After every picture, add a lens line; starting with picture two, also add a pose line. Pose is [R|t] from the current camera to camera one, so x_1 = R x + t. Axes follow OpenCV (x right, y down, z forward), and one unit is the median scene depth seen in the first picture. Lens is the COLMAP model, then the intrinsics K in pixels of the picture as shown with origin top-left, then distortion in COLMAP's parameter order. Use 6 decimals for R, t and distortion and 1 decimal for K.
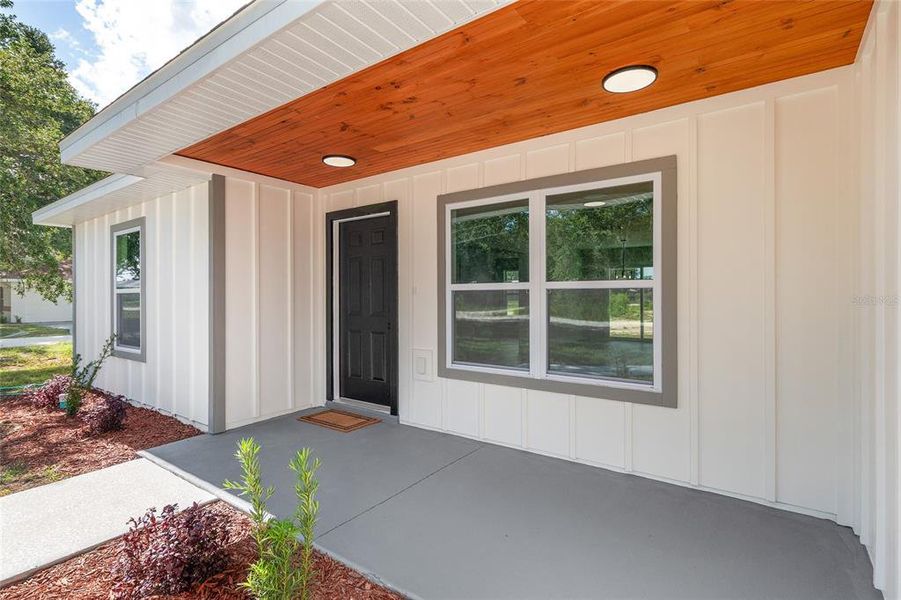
lens RADIAL K [[420.6, 0, 469.6], [0, 420.6, 288.5], [0, 0, 1]] dist [0.004480, 0.001147]
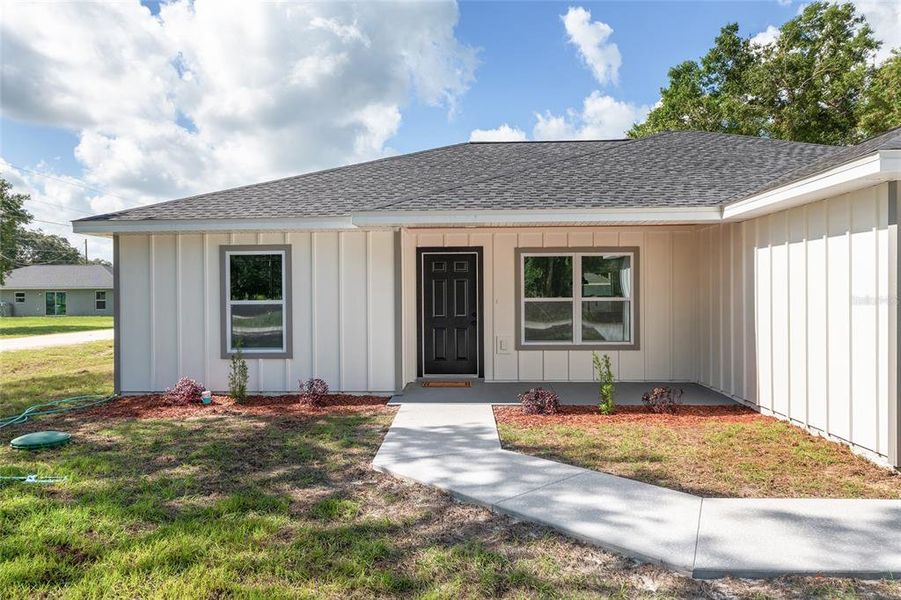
lens RADIAL K [[637.9, 0, 454.8], [0, 637.9, 295.2], [0, 0, 1]] dist [-0.022840, 0.006538]
pose [[0.857568, 0.001239, 0.514369, -1.679044], [-0.006382, 0.999946, 0.008231, -0.042847], [-0.514331, -0.010342, 0.857530, -1.163375]]
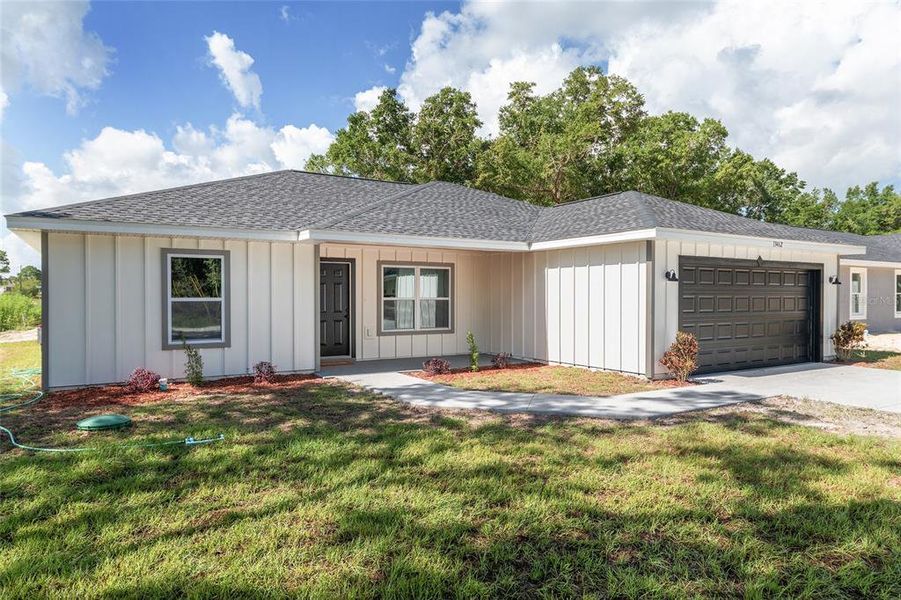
lens RADIAL K [[576.5, 0, 449.8], [0, 576.5, 303.7], [0, 0, 1]] dist [-0.063633, 0.004958]
pose [[0.411809, -0.000616, 0.911270, -2.901228], [-0.013110, 0.999892, 0.006601, -0.002977], [-0.911176, -0.014665, 0.411757, -0.717928]]
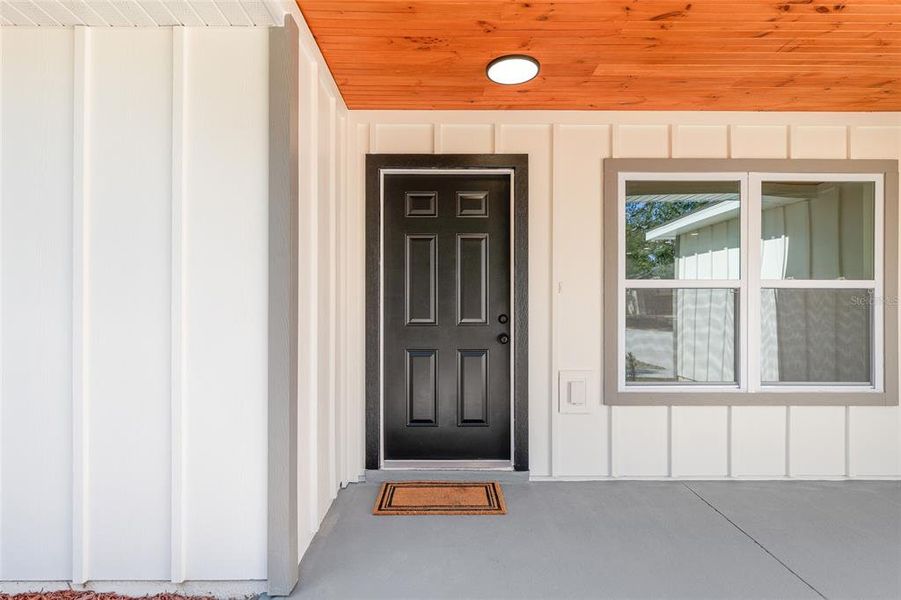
lens RADIAL K [[450.9, 0, 456.6], [0, 450.9, 294.4], [0, 0, 1]] dist [0.005196, -0.002852]
pose [[0.827014, 0.008273, 0.562121, -0.736967], [-0.015335, 0.999852, 0.007846, 0.013521], [-0.561973, -0.015109, 0.827018, 0.500789]]
